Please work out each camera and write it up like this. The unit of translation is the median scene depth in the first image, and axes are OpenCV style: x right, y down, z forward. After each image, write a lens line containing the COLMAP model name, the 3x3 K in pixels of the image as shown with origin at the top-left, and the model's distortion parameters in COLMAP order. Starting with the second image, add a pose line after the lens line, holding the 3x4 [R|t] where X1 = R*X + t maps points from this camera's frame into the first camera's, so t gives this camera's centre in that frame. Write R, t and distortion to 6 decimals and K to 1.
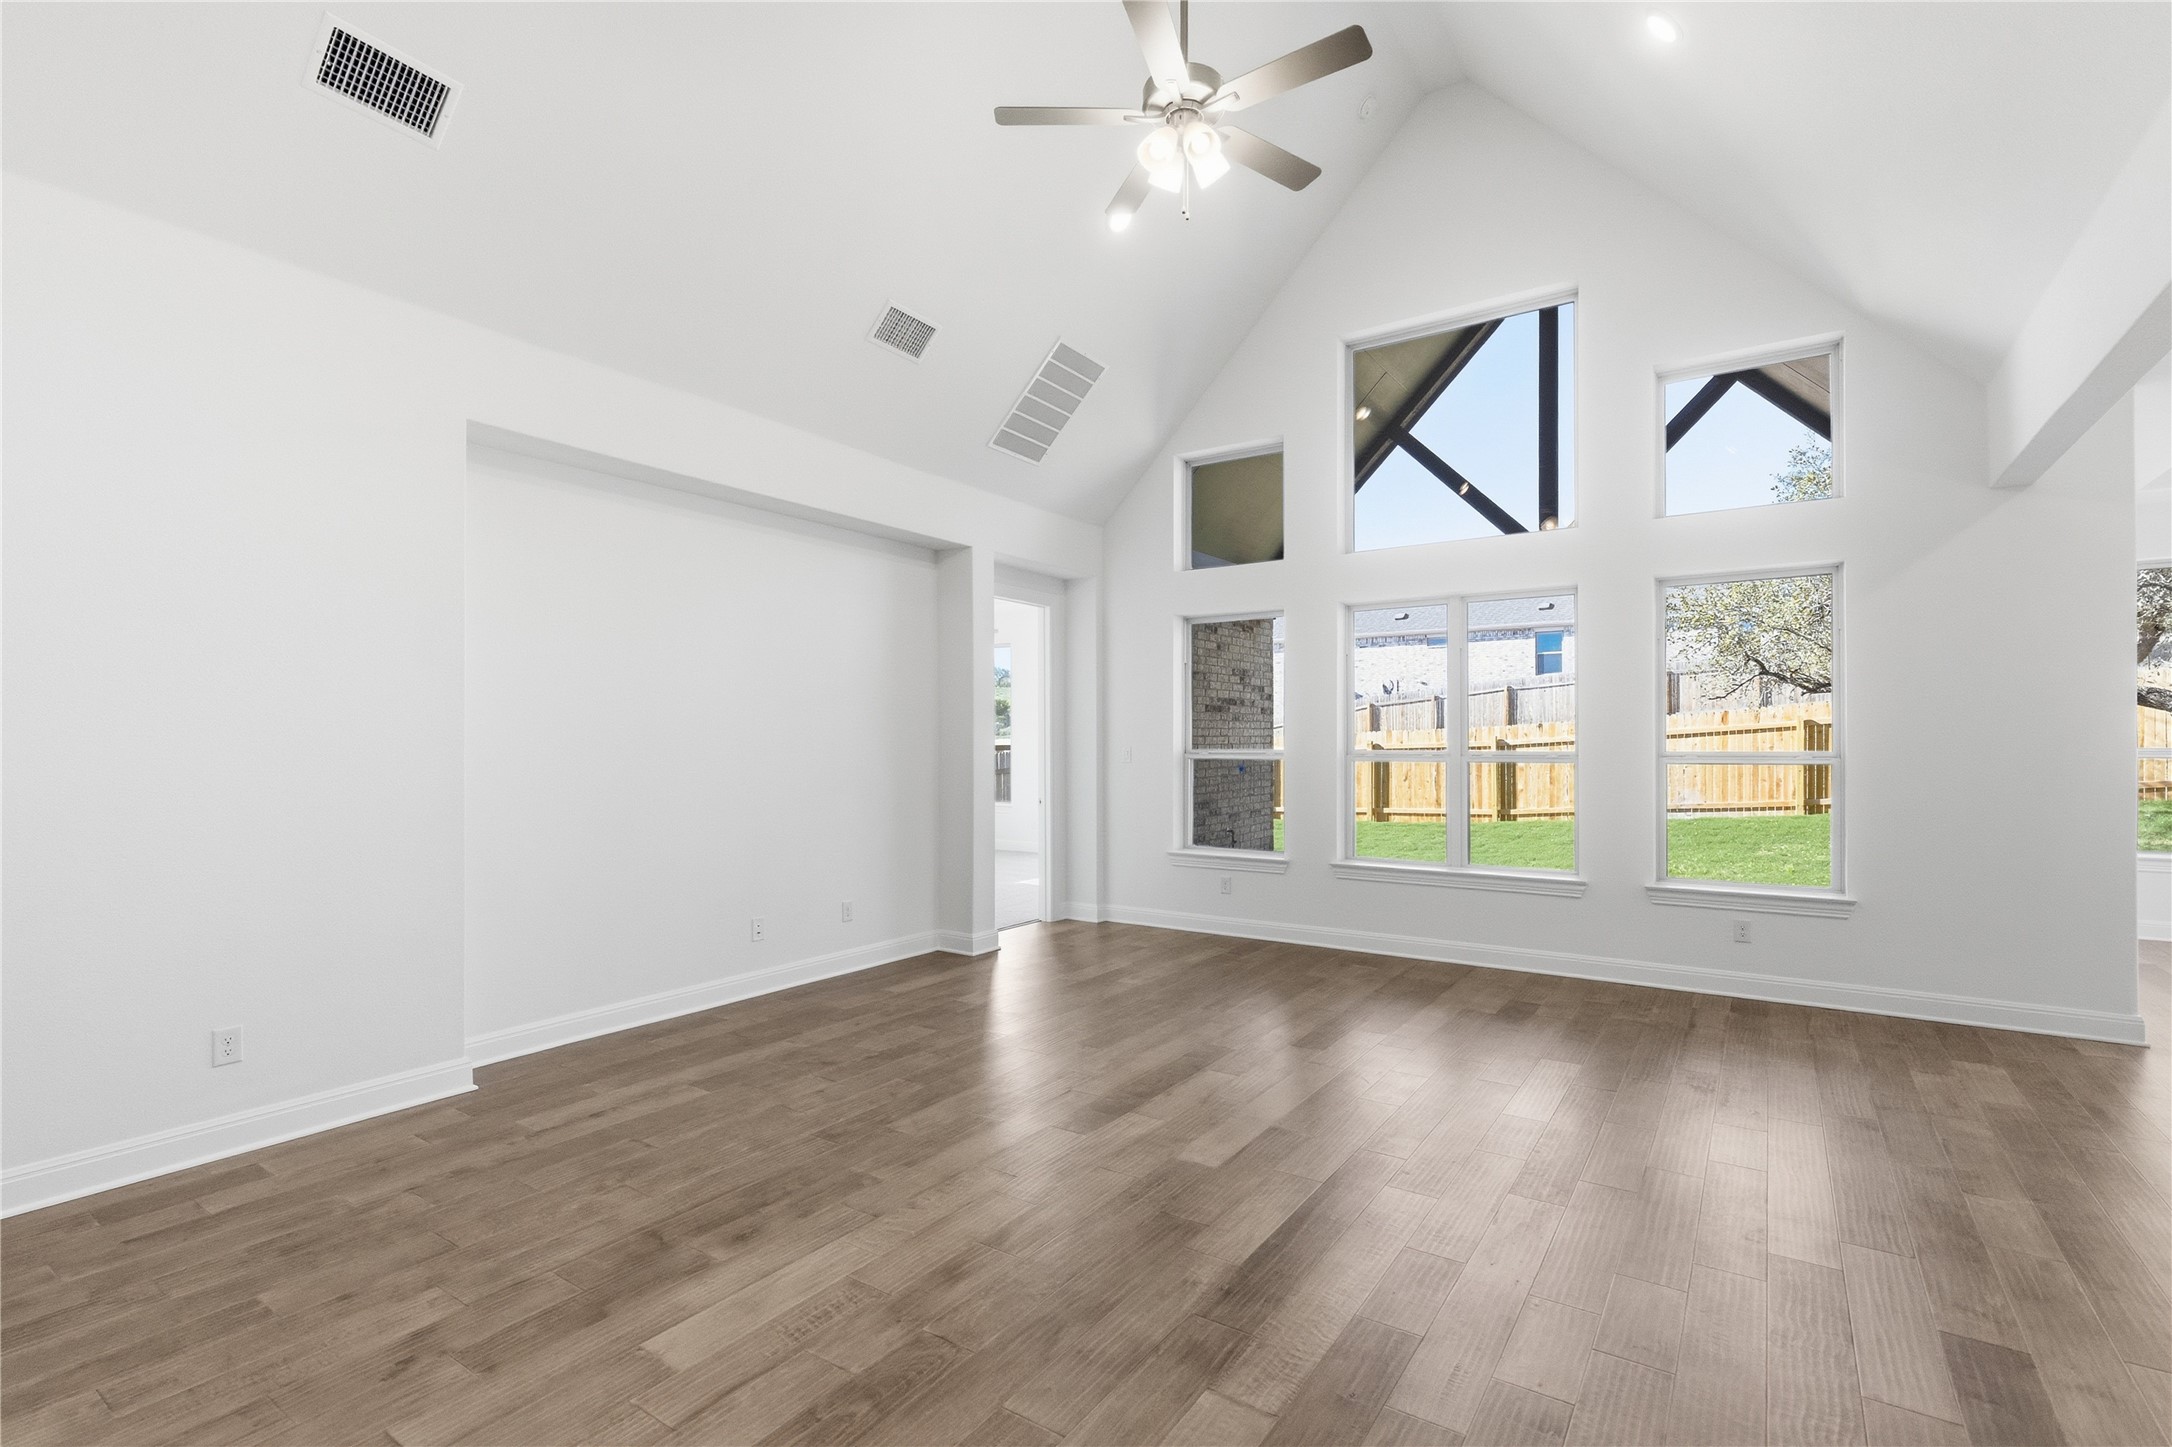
lens RADIAL K [[965.1, 0, 1126.4], [0, 965.1, 729.1], [0, 0, 1]] dist [-0.000234, -0.001031]
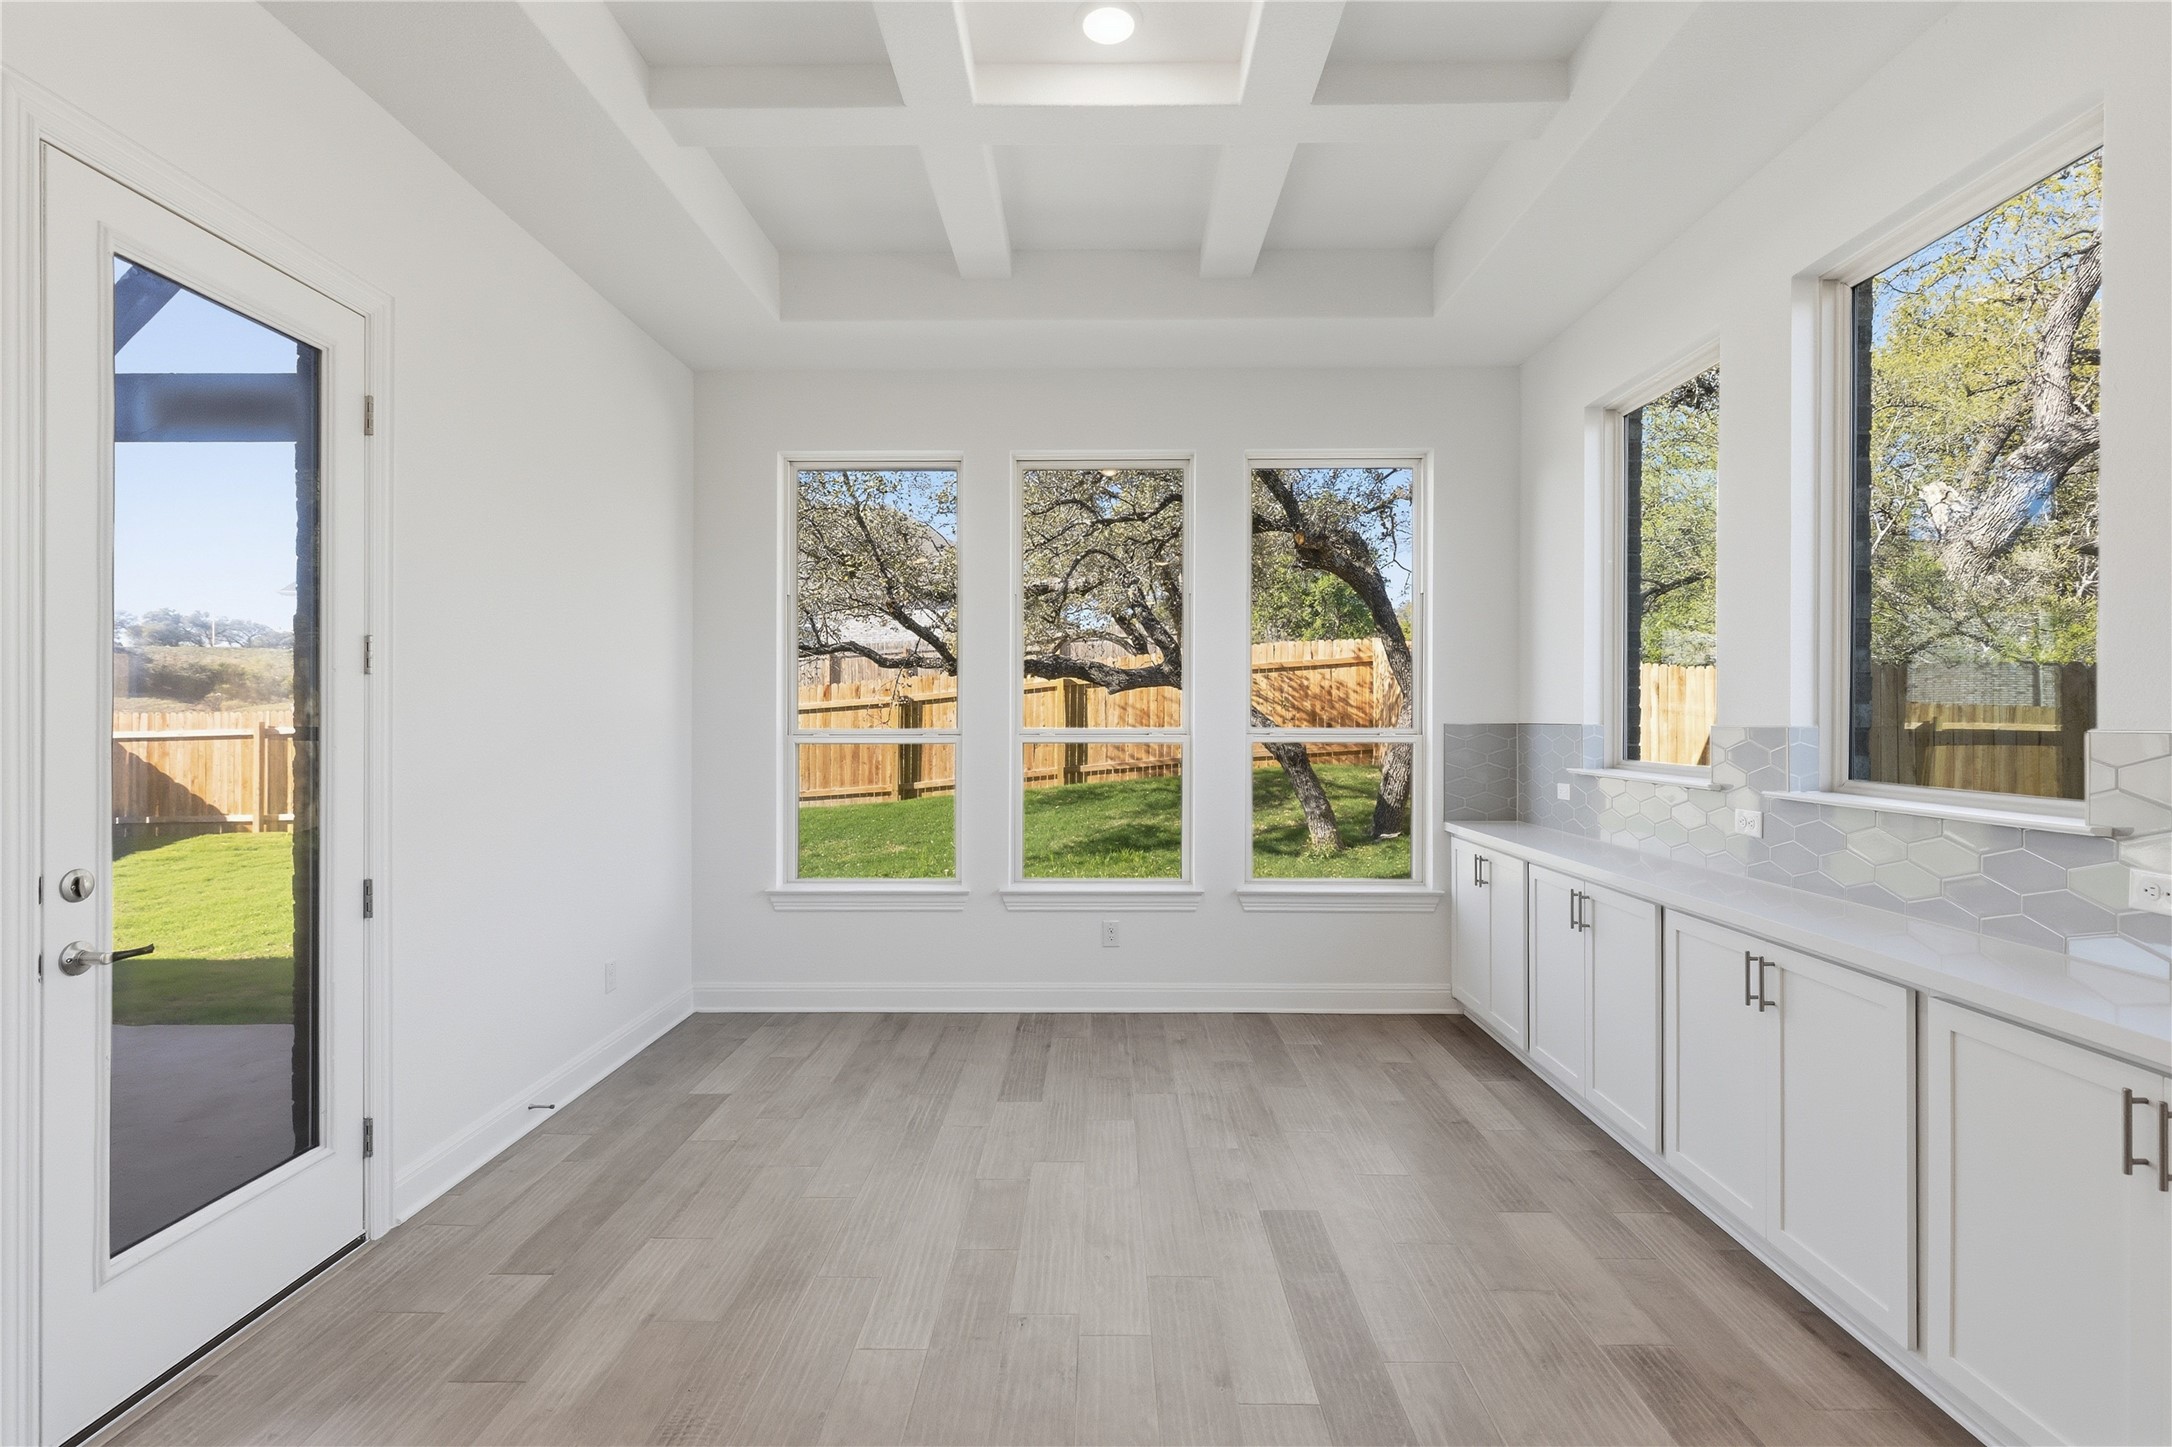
lens RADIAL K [[965.1, 0, 1086.1], [0, 965.1, 727.6], [0, 0, 1]] dist [-0.000234, -0.001031]
pose [[0.837503, -0.001640, 0.546431, 0.343986], [-0.009860, 0.999787, 0.018113, 0.001800], [-0.546344, -0.020557, 0.837308, 0.142860]]
